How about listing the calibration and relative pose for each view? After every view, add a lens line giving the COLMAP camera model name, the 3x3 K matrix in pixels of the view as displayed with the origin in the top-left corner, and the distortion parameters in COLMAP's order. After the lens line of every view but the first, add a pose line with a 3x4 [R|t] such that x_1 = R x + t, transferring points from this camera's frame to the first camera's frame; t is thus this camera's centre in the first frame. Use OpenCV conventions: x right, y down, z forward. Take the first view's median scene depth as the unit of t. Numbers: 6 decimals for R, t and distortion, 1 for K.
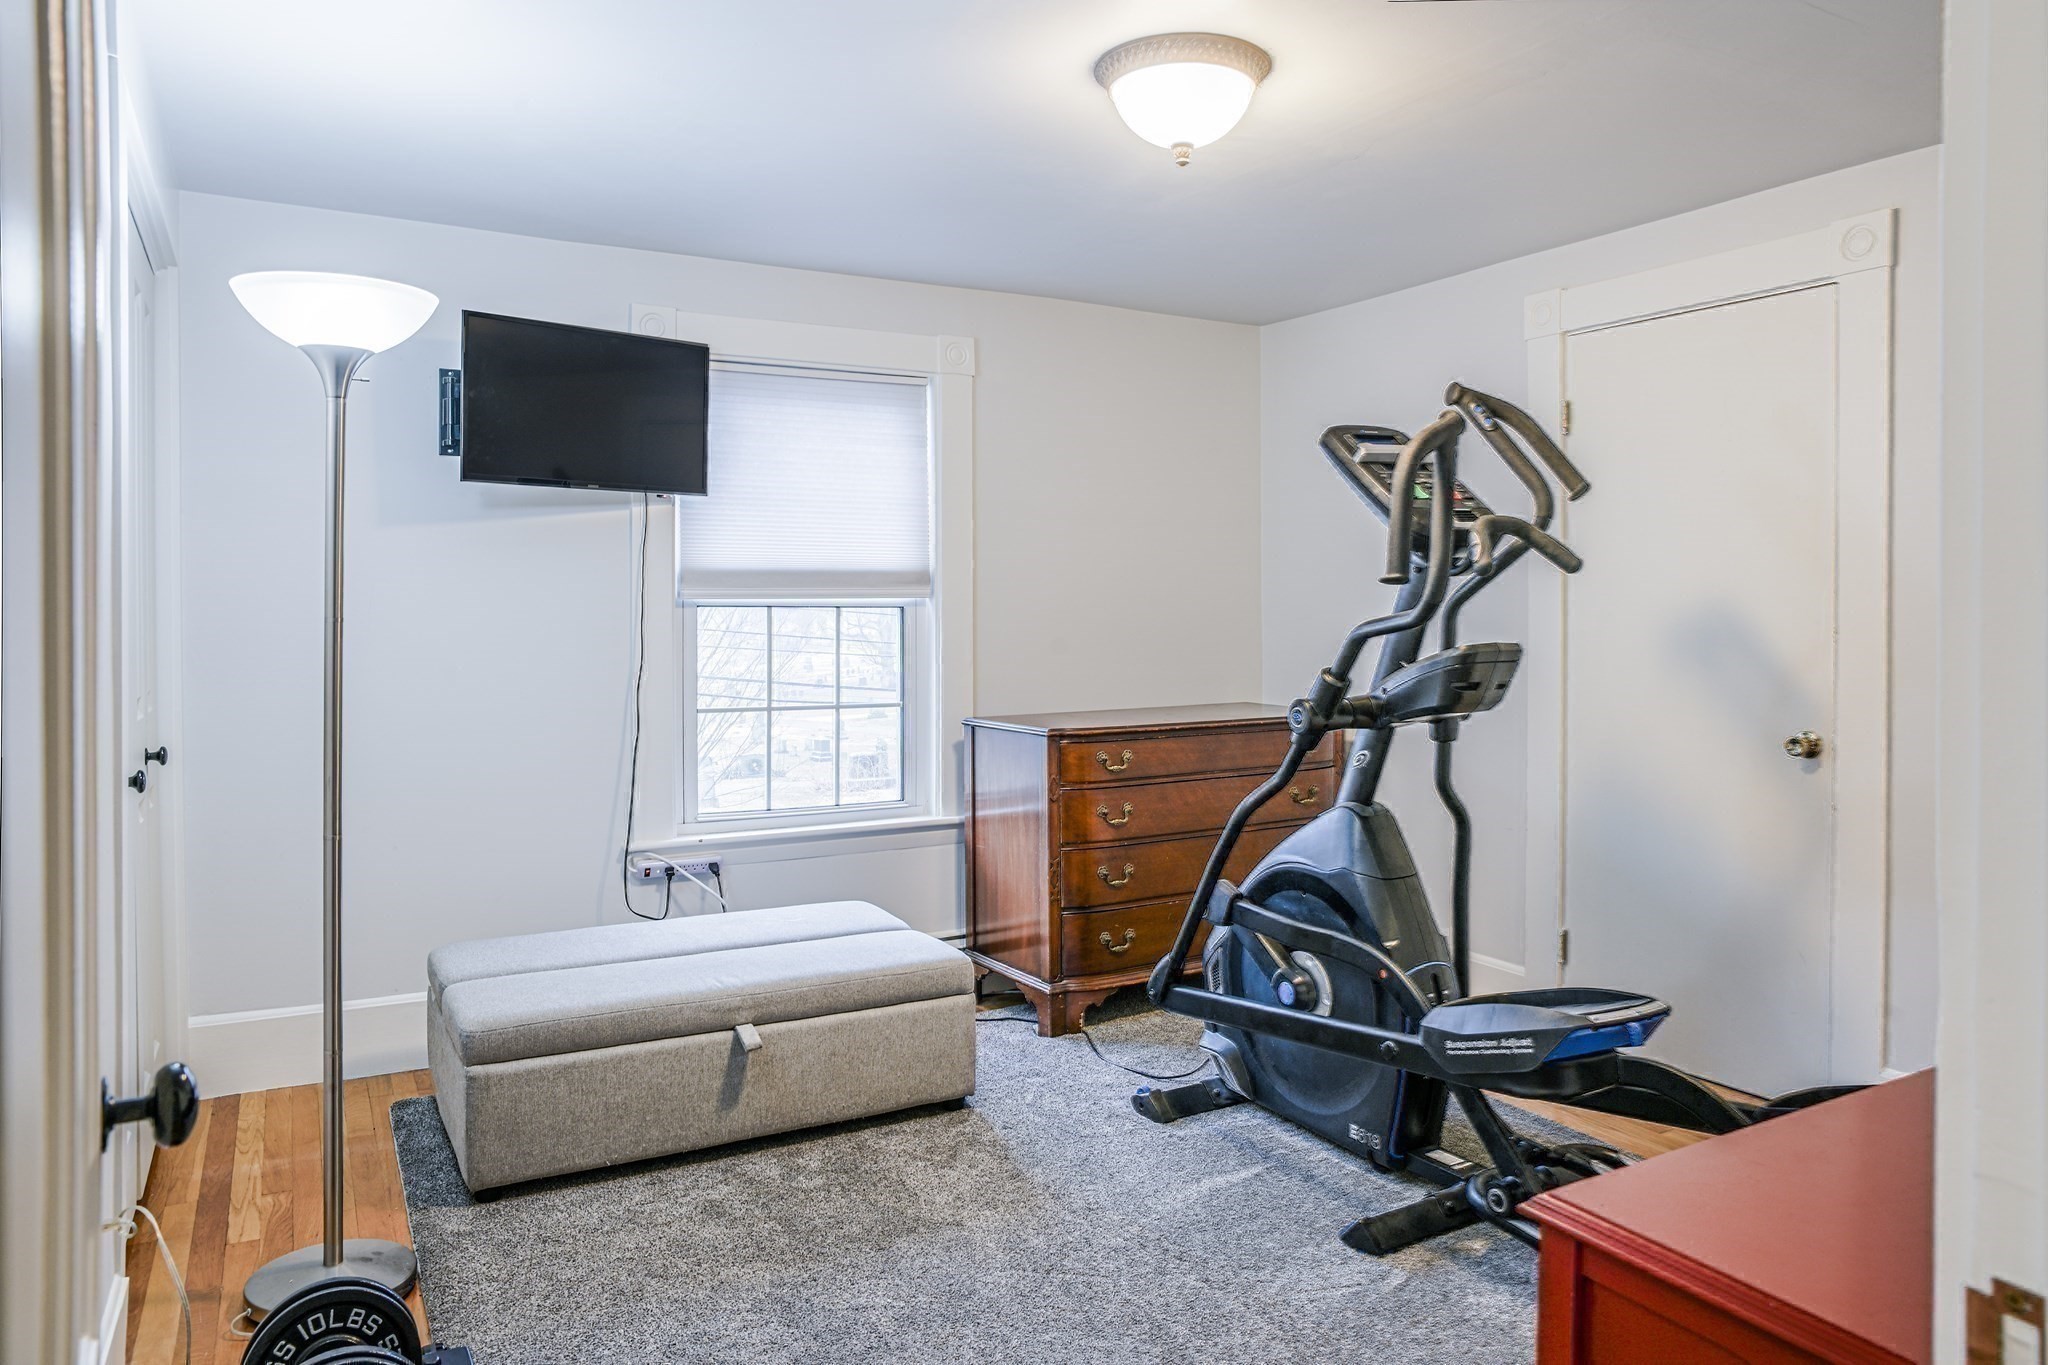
lens RADIAL K [[1391.5, 0, 1037.8], [0, 1391.5, 649.0], [0, 0, 1]] dist [-0.058248, 0.052856]
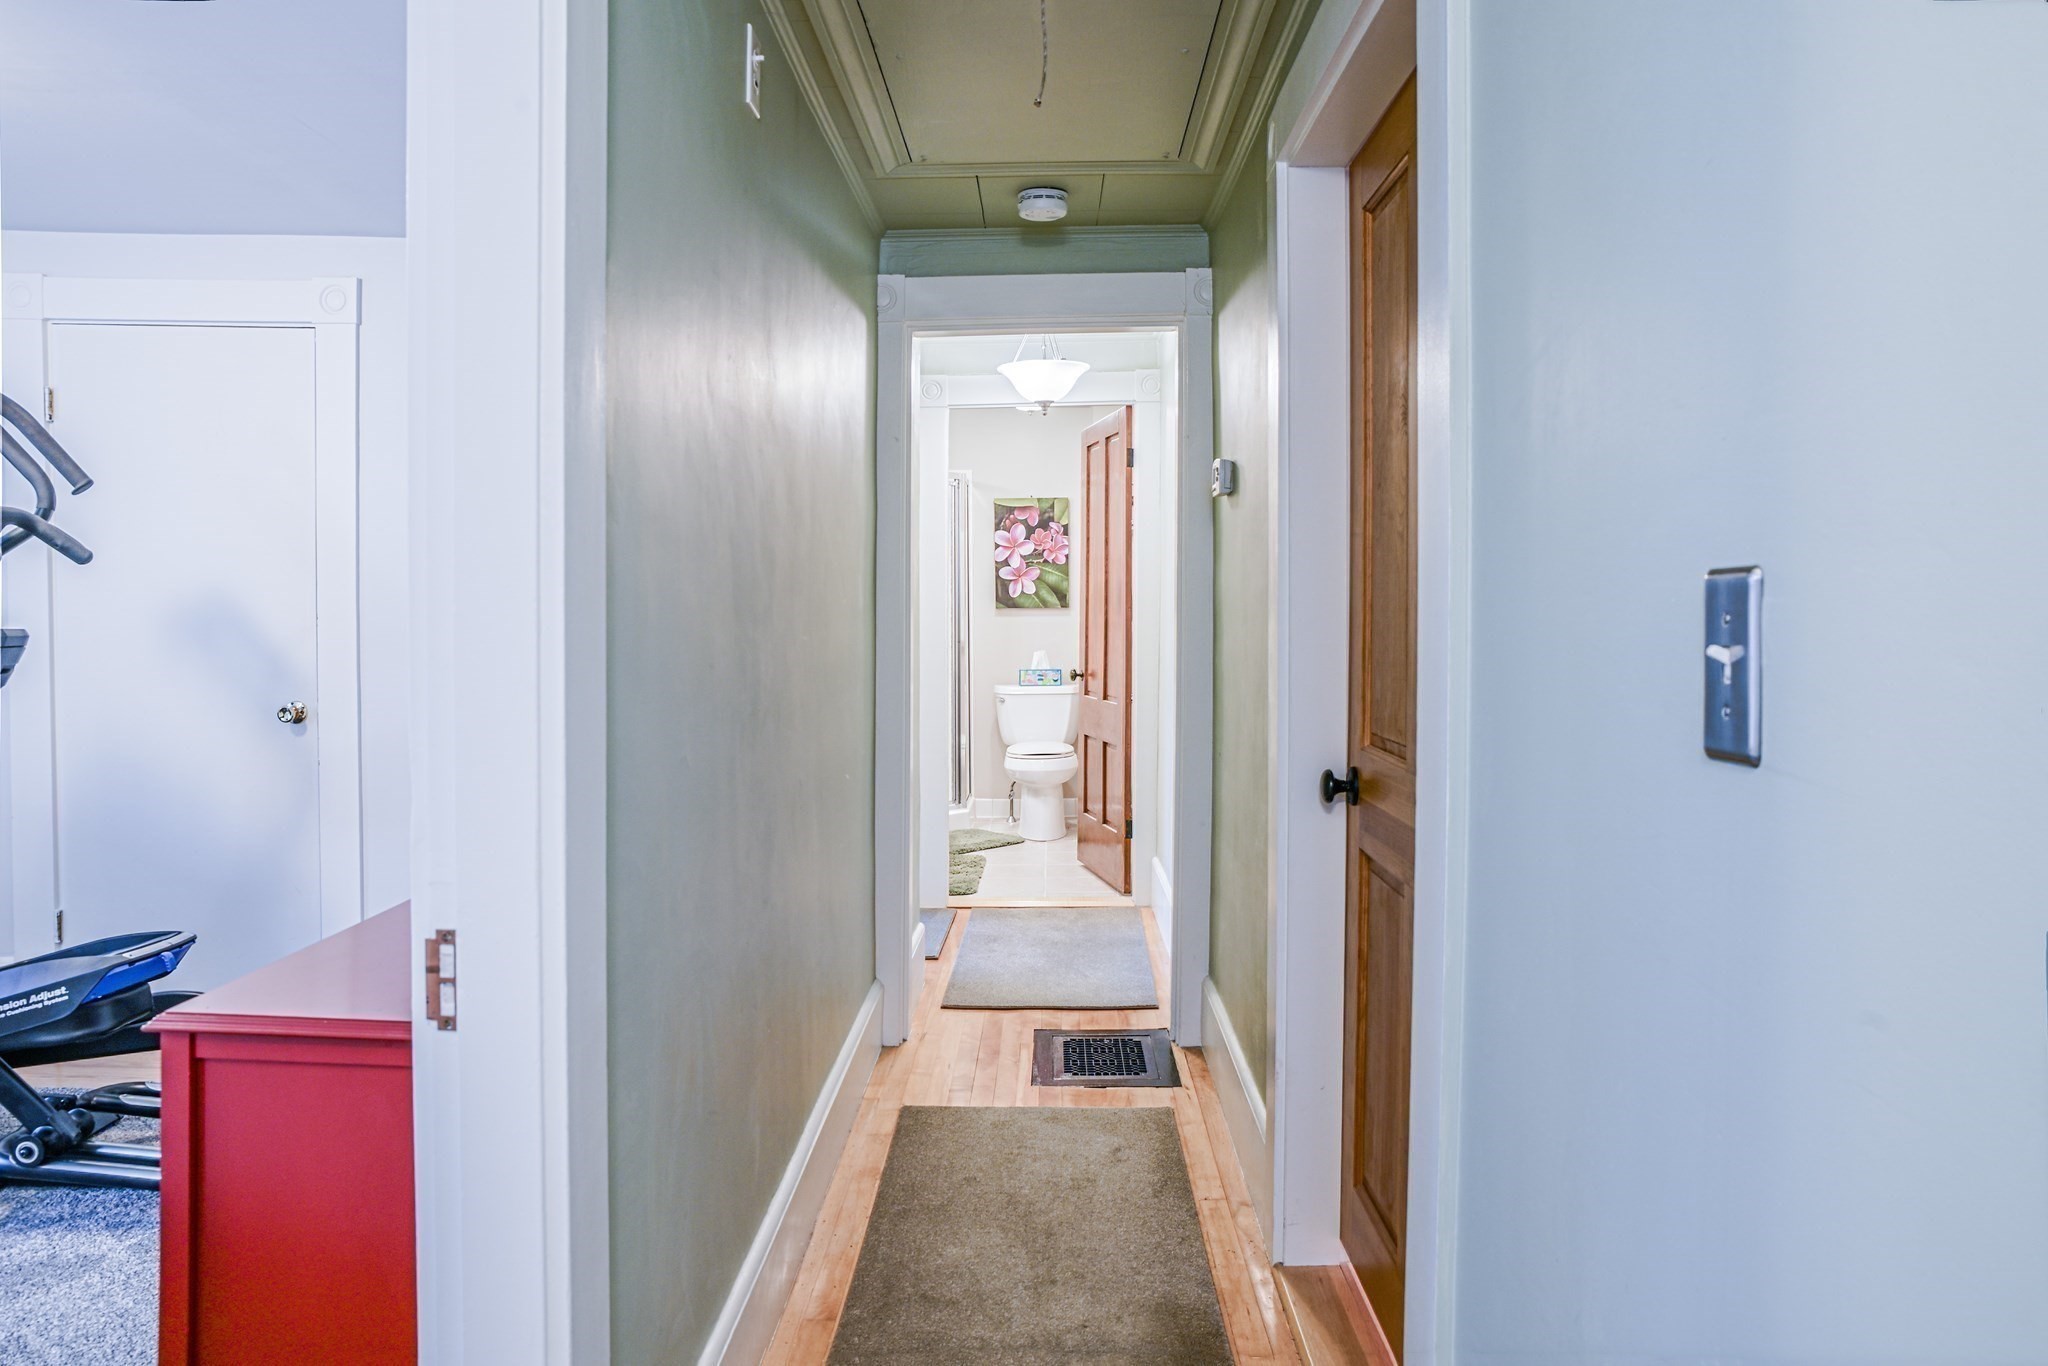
lens RADIAL K [[1391.5, 0, 1037.8], [0, 1391.5, 649.5], [0, 0, 1]] dist [-0.058248, 0.052856]
pose [[0.522780, -0.022366, 0.852174, -0.133168], [0.010291, 0.999748, 0.019926, -0.001632], [-0.852406, -0.001647, 0.522878, -0.194356]]
